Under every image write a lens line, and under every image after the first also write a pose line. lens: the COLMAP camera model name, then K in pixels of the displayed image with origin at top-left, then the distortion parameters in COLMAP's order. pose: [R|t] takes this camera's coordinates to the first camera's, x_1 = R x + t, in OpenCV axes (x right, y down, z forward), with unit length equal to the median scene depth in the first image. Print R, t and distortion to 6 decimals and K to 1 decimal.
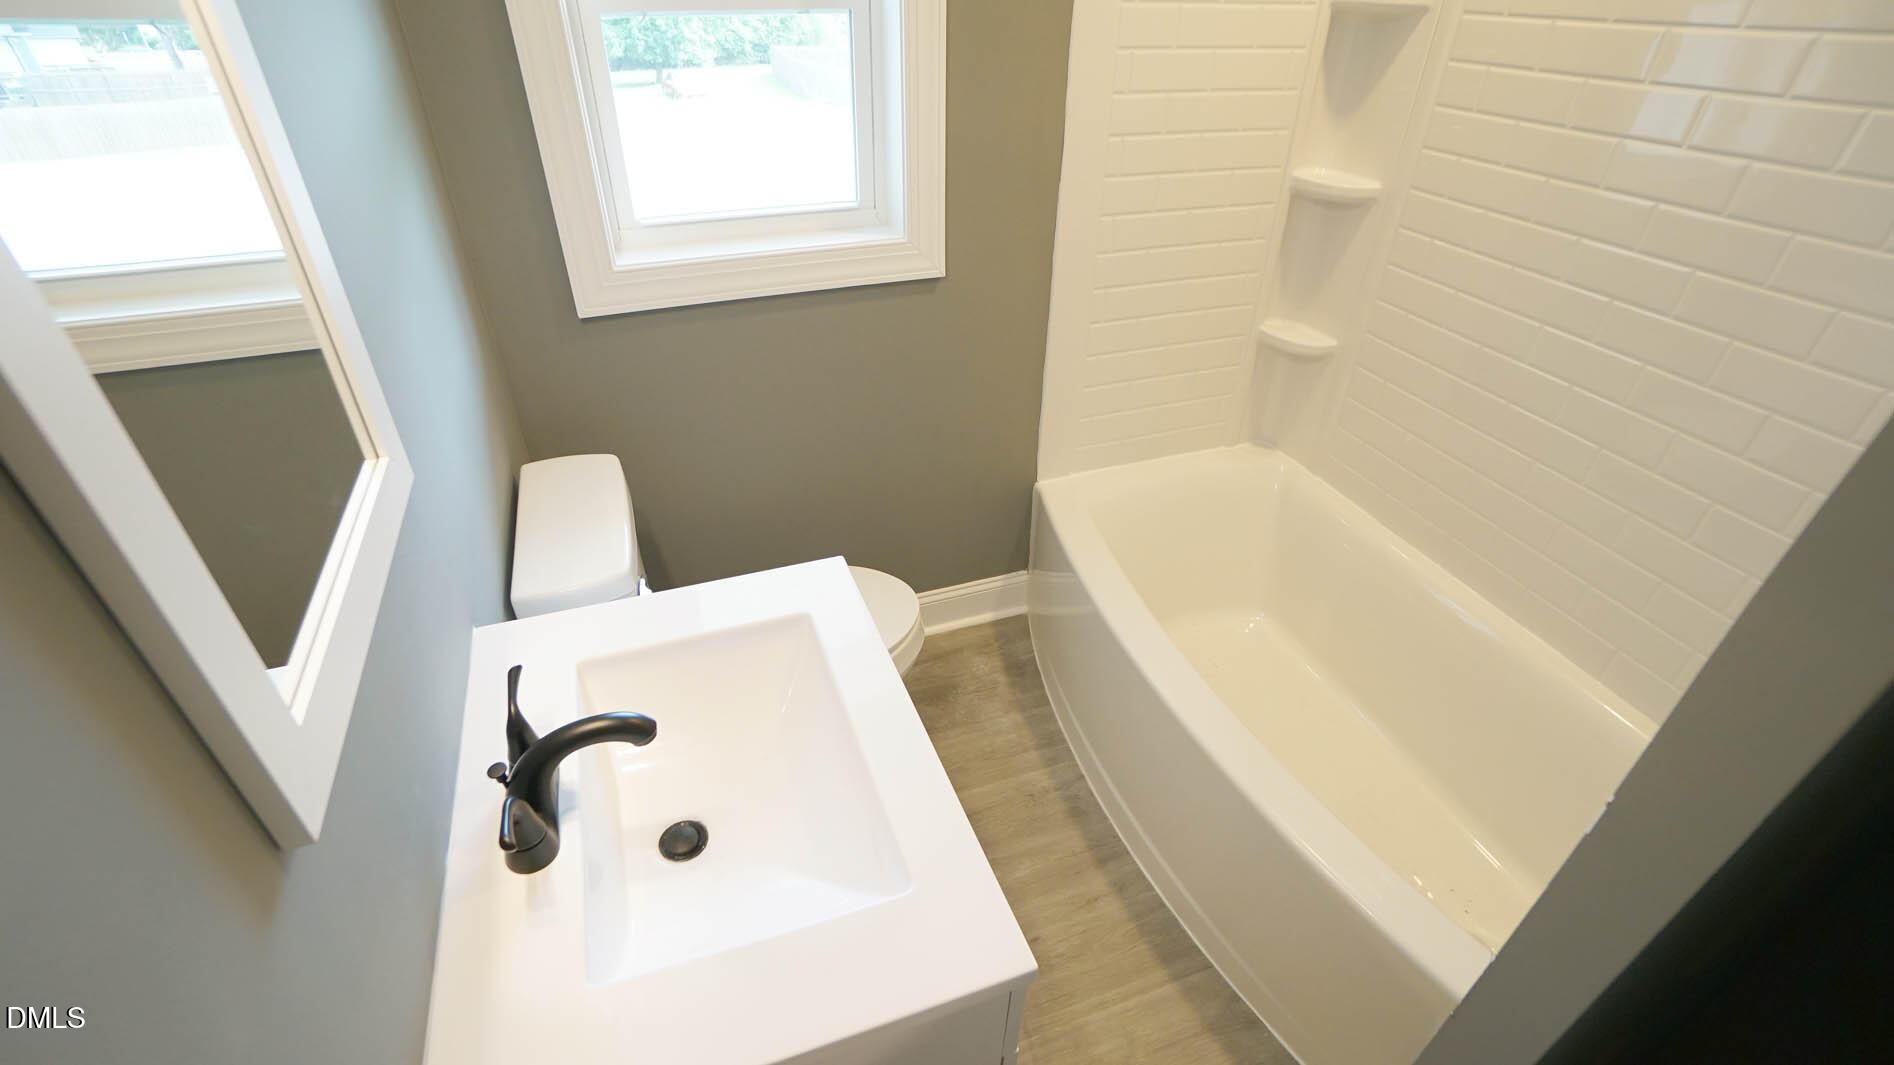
lens RADIAL K [[840.8, 0, 931.7], [0, 840.8, 537.4], [0, 0, 1]] dist [-0.038868, 0.000843]
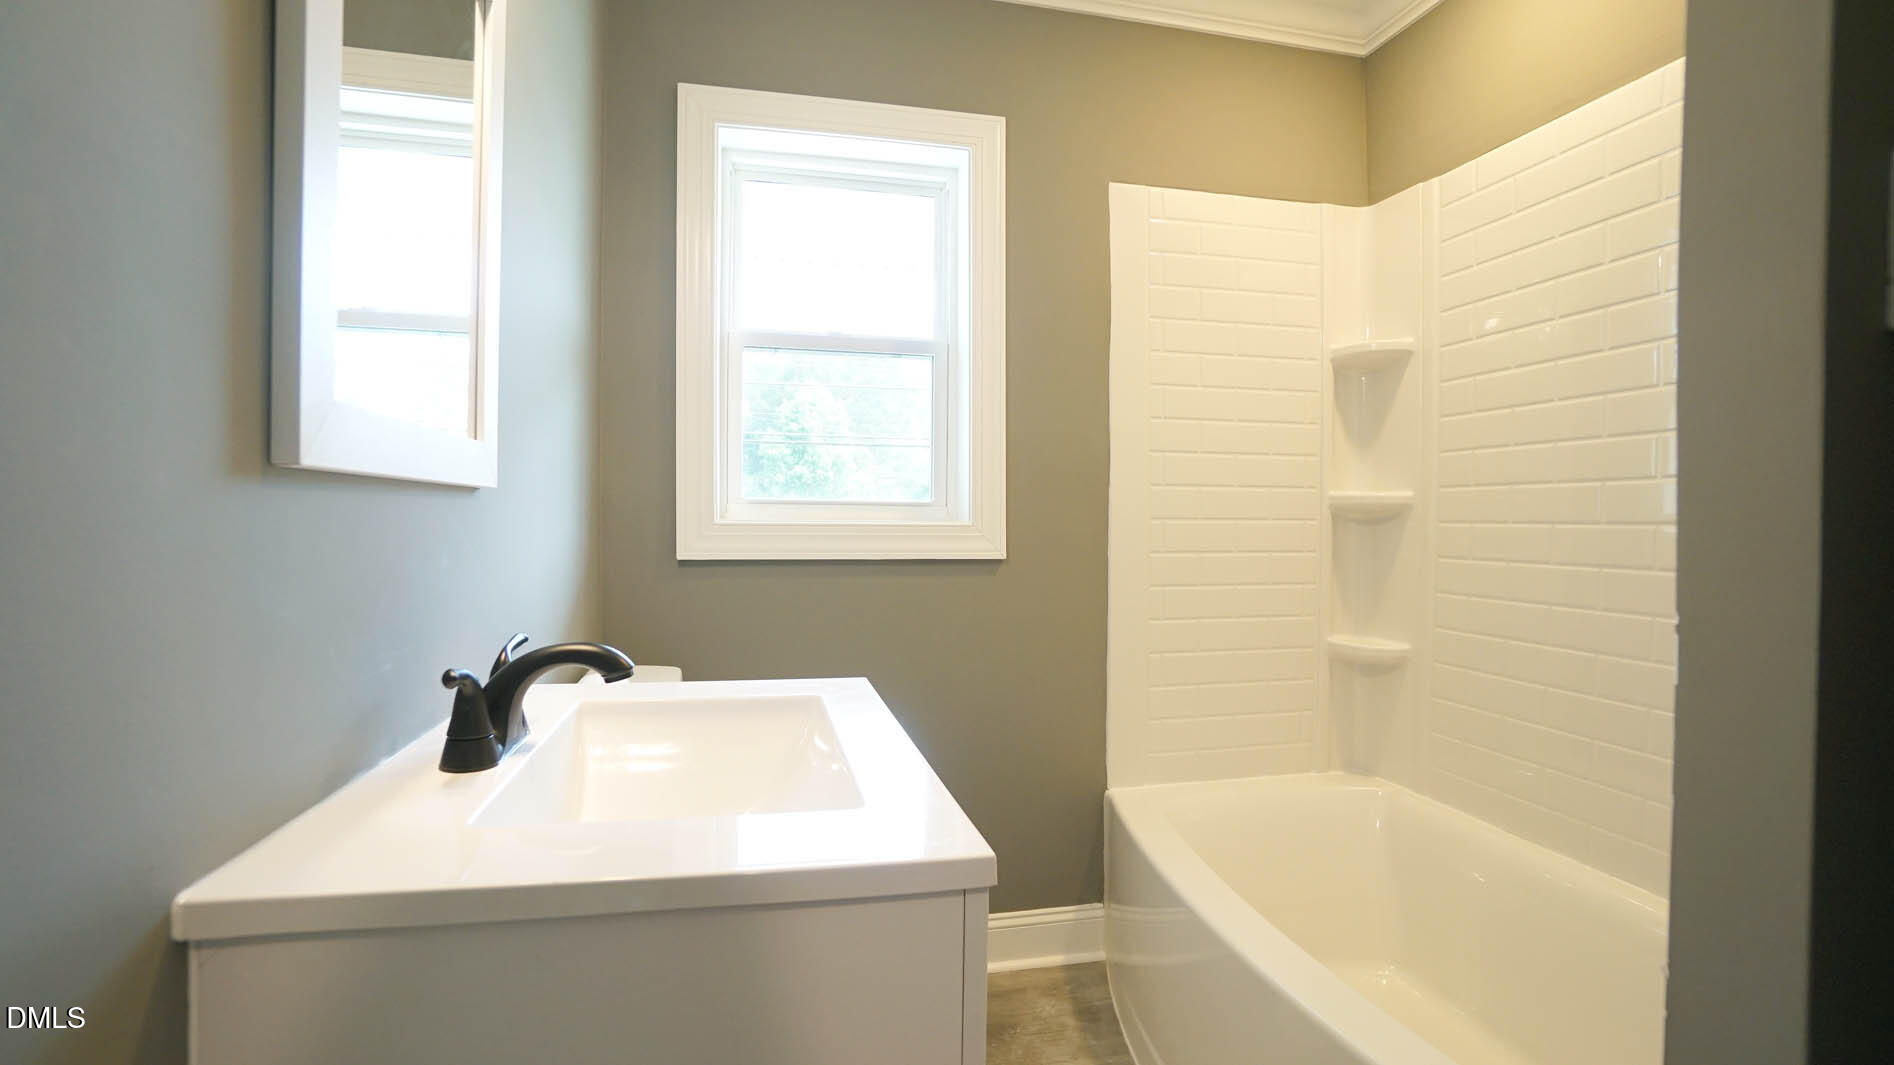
lens RADIAL K [[840.8, 0, 931.7], [0, 840.8, 537.4], [0, 0, 1]] dist [-0.038868, 0.000843]
pose [[0.991310, 0.005732, -0.131419, 0.051912], [-0.075706, 0.841870, -0.534343, 0.212206], [0.107575, 0.539649, 0.834989, 0.045484]]
